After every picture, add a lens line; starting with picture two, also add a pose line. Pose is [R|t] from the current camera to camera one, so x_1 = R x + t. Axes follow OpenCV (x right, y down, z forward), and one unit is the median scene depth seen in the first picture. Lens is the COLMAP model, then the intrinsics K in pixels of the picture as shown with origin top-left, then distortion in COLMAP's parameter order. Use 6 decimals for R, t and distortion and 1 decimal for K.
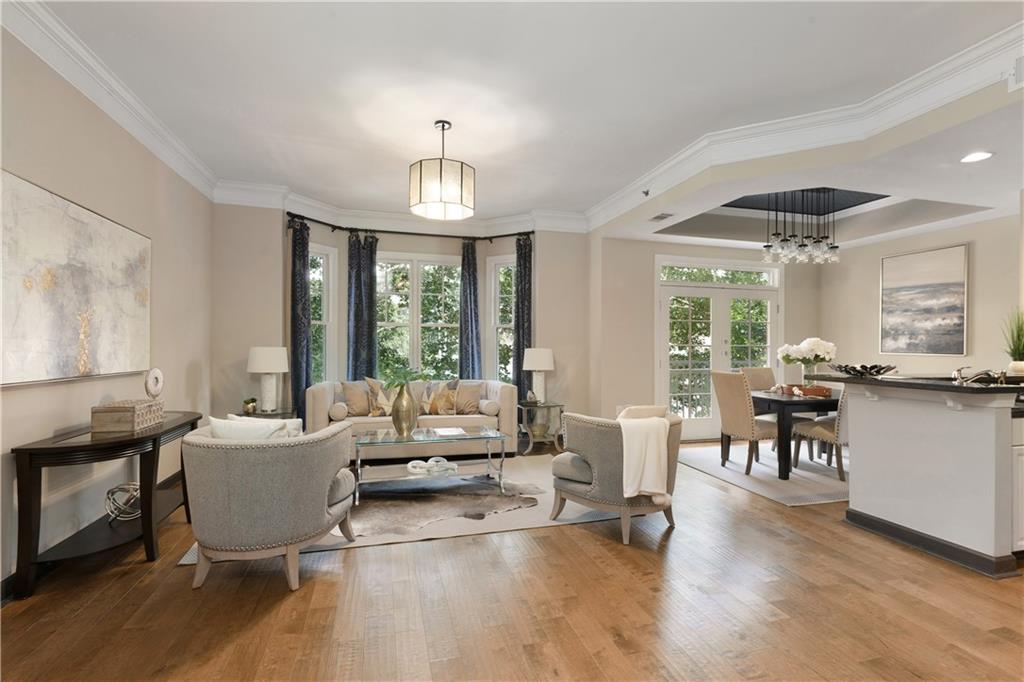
lens RADIAL K [[468.3, 0, 514.0], [0, 468.3, 344.5], [0, 0, 1]] dist [0.001615, 0.002428]
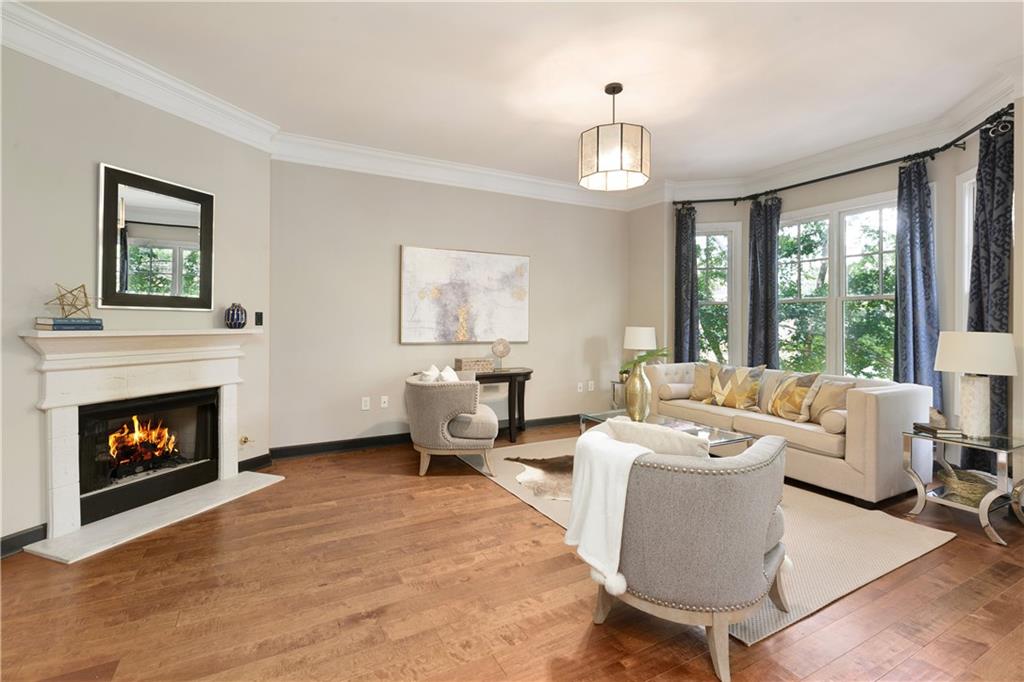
lens RADIAL K [[468.3, 0, 519.3], [0, 468.3, 323.1], [0, 0, 1]] dist [0.001615, 0.002428]
pose [[0.225299, -0.006616, -0.974267, 0.505945], [-0.002103, 0.999971, -0.007277, 0.004113], [0.974288, 0.003688, 0.225278, 0.434832]]
